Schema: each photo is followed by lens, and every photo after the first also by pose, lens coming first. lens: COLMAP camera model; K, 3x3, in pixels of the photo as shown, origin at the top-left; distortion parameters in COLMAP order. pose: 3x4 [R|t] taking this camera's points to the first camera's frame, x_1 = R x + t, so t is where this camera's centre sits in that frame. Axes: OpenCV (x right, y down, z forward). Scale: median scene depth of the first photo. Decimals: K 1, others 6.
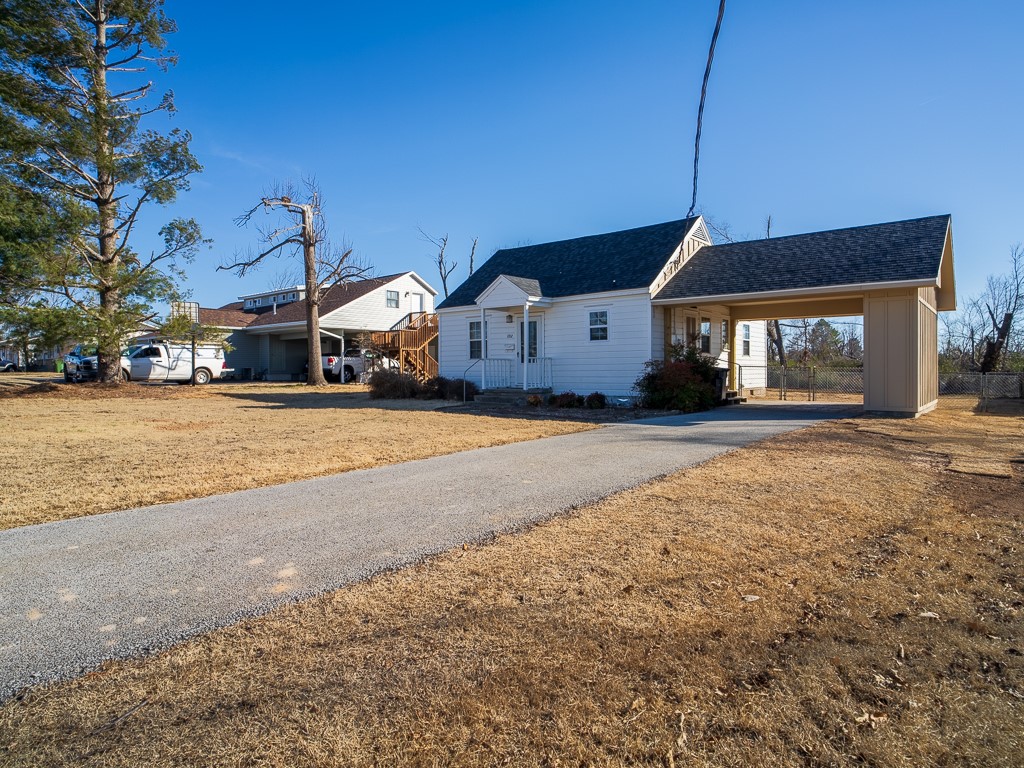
lens RADIAL K [[612.0, 0, 507.8], [0, 612.0, 383.8], [0, 0, 1]] dist [-0.020634, 0.005752]
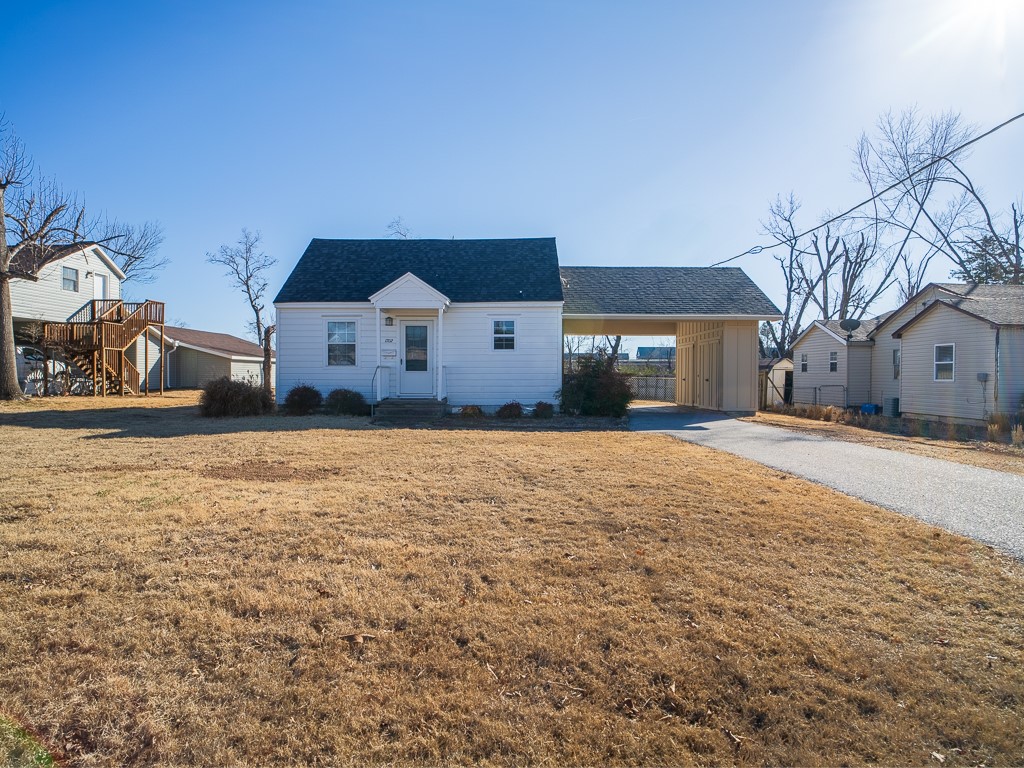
lens RADIAL K [[612.0, 0, 509.5], [0, 612.0, 382.6], [0, 0, 1]] dist [-0.020634, 0.005752]
pose [[0.772050, -0.002757, 0.635556, -0.420639], [0.010305, 0.999913, -0.008180, -0.008076], [-0.635478, 0.012865, 0.772012, 0.201865]]
